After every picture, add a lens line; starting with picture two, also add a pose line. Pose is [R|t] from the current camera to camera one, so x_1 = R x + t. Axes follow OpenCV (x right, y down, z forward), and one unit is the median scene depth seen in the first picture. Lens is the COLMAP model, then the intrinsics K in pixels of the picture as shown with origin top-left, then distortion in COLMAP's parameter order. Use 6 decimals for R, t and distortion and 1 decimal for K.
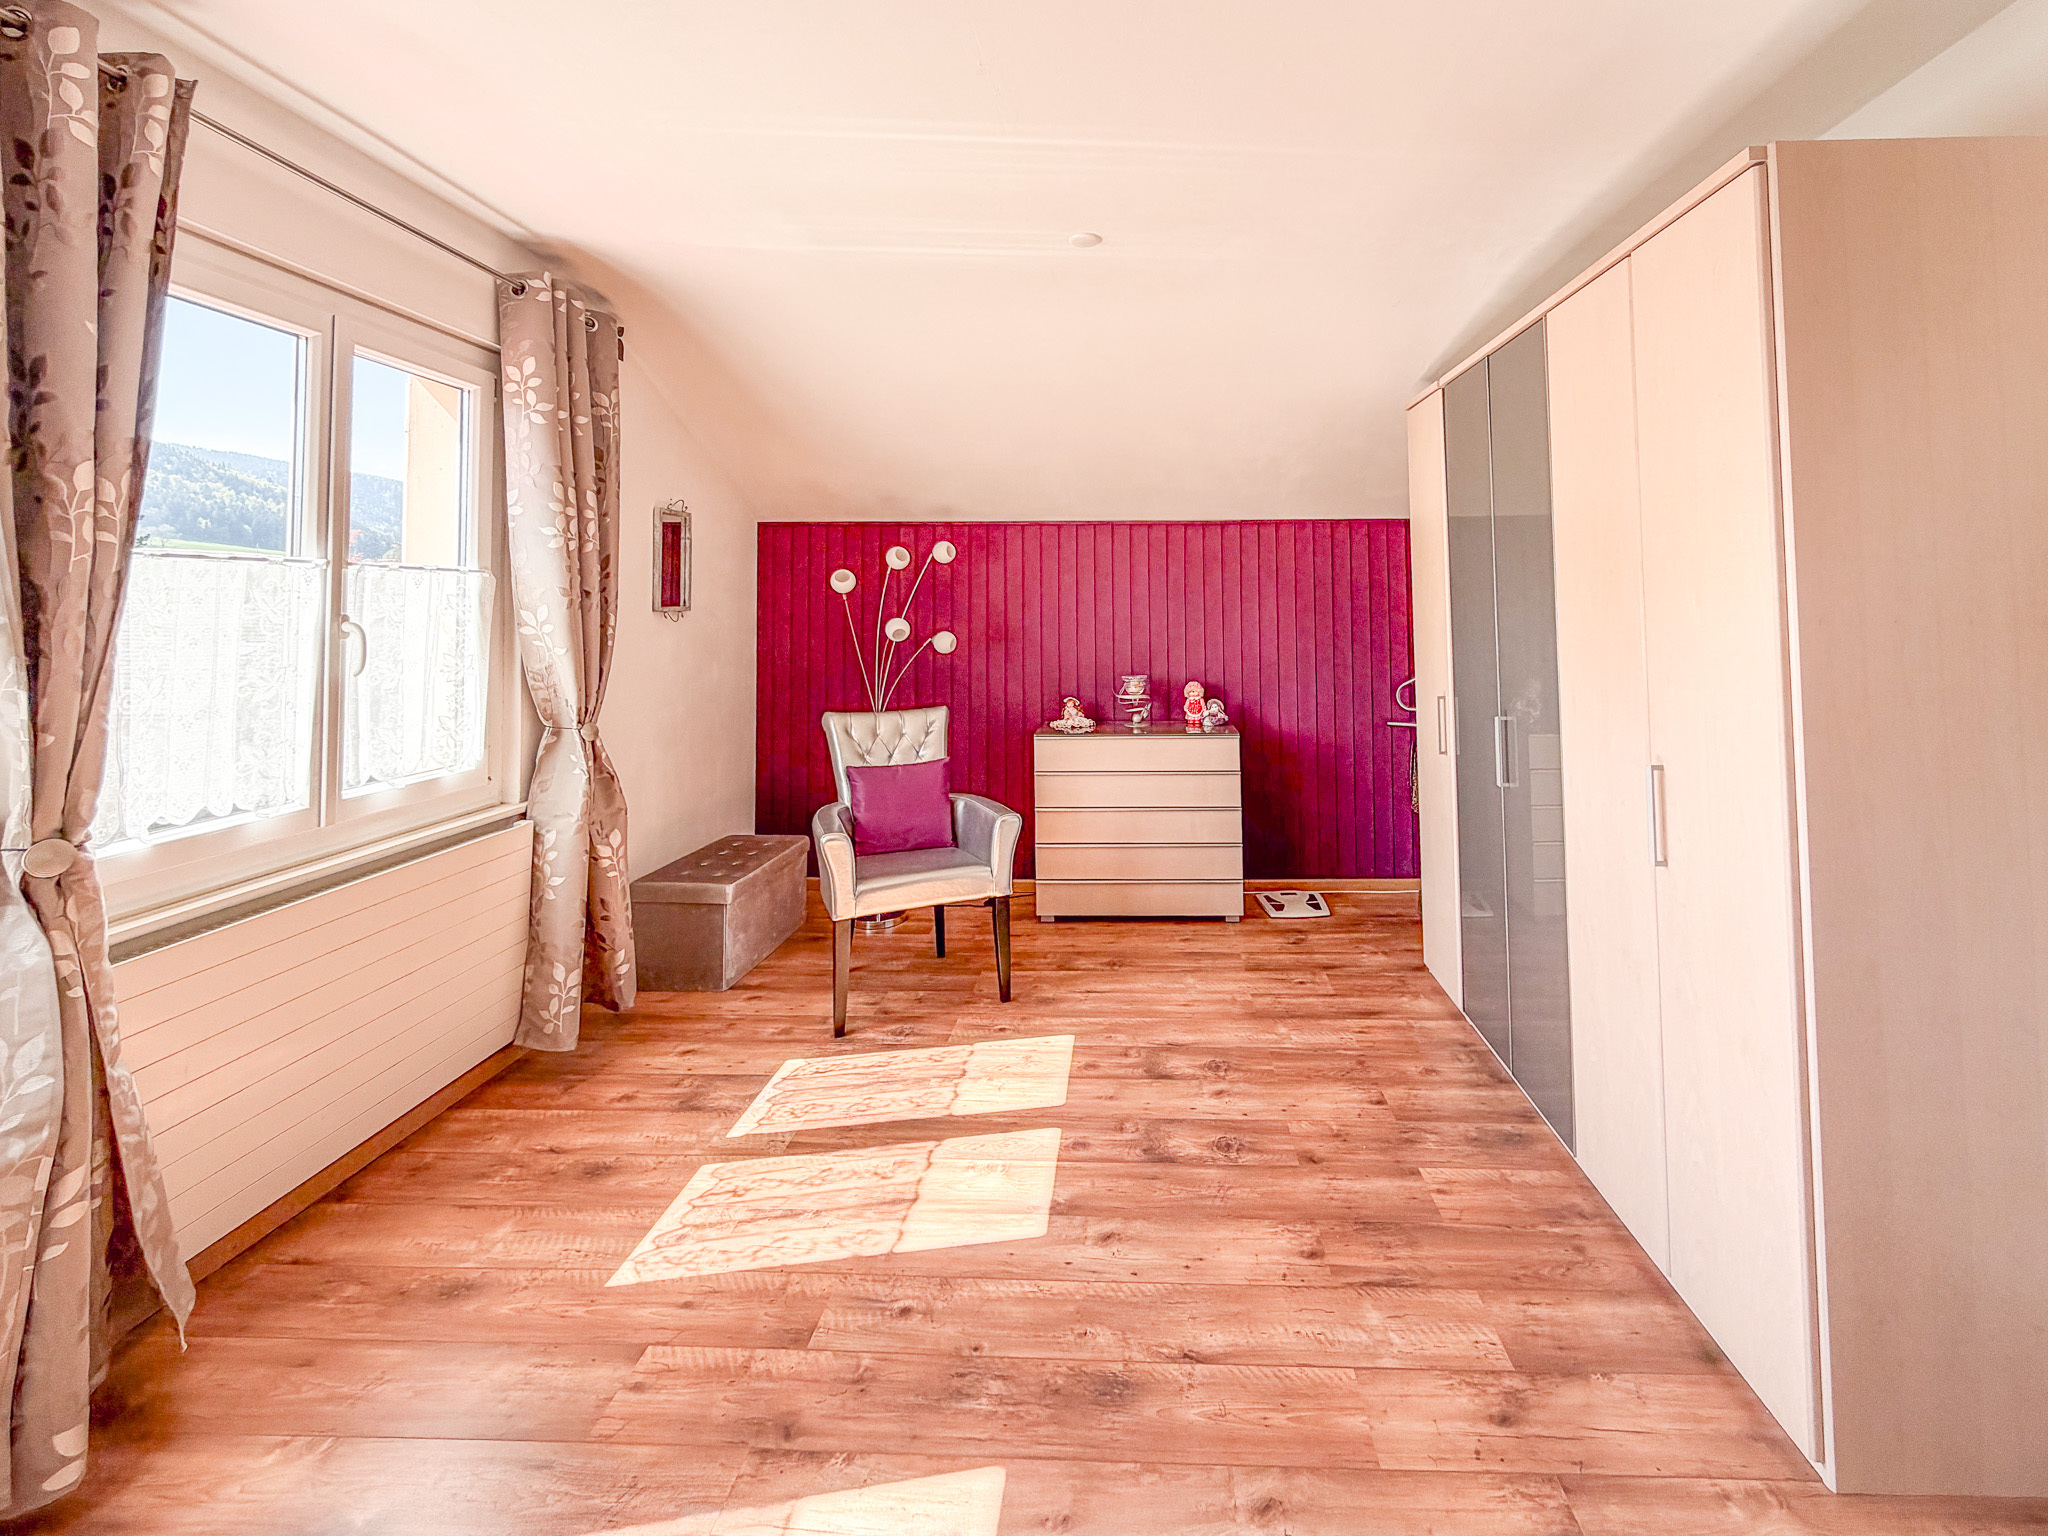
lens RADIAL K [[833.9, 0, 1030.1], [0, 833.9, 767.4], [0, 0, 1]] dist [-0.010123, -0.000138]
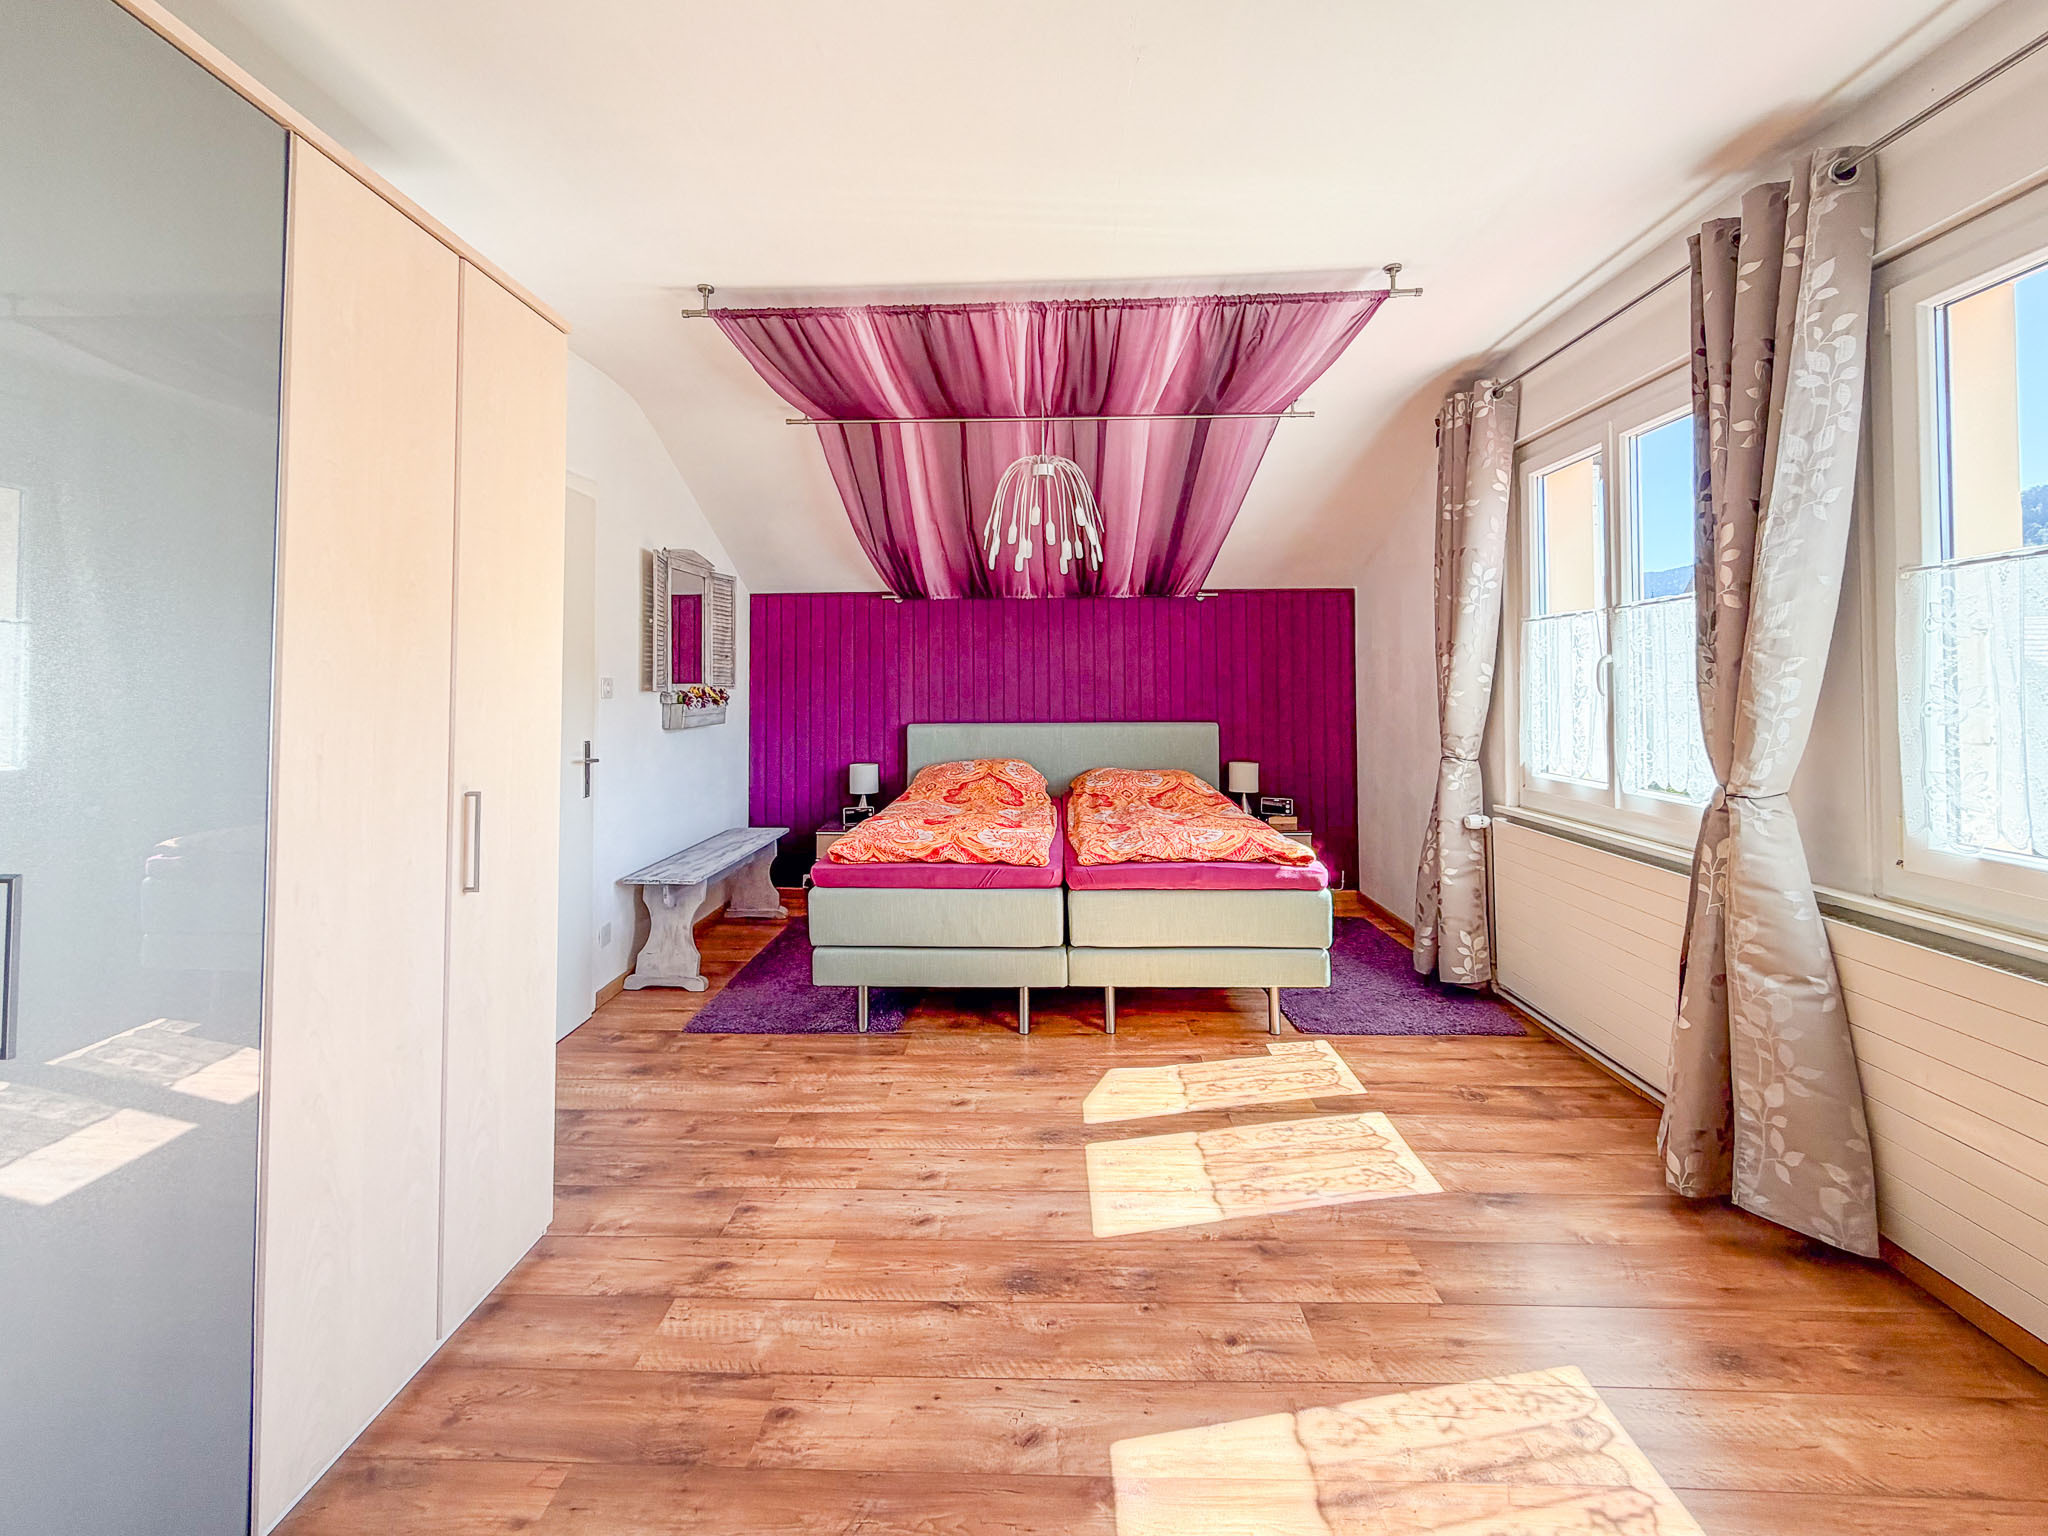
lens RADIAL K [[833.9, 0, 1026.8], [0, 833.9, 765.4], [0, 0, 1]] dist [-0.010123, -0.000138]
pose [[-0.993899, 0.025801, -0.107232, 0.186568], [-0.005262, 0.960052, 0.279773, -0.287338], [0.110166, 0.278631, -0.954059, 1.784723]]
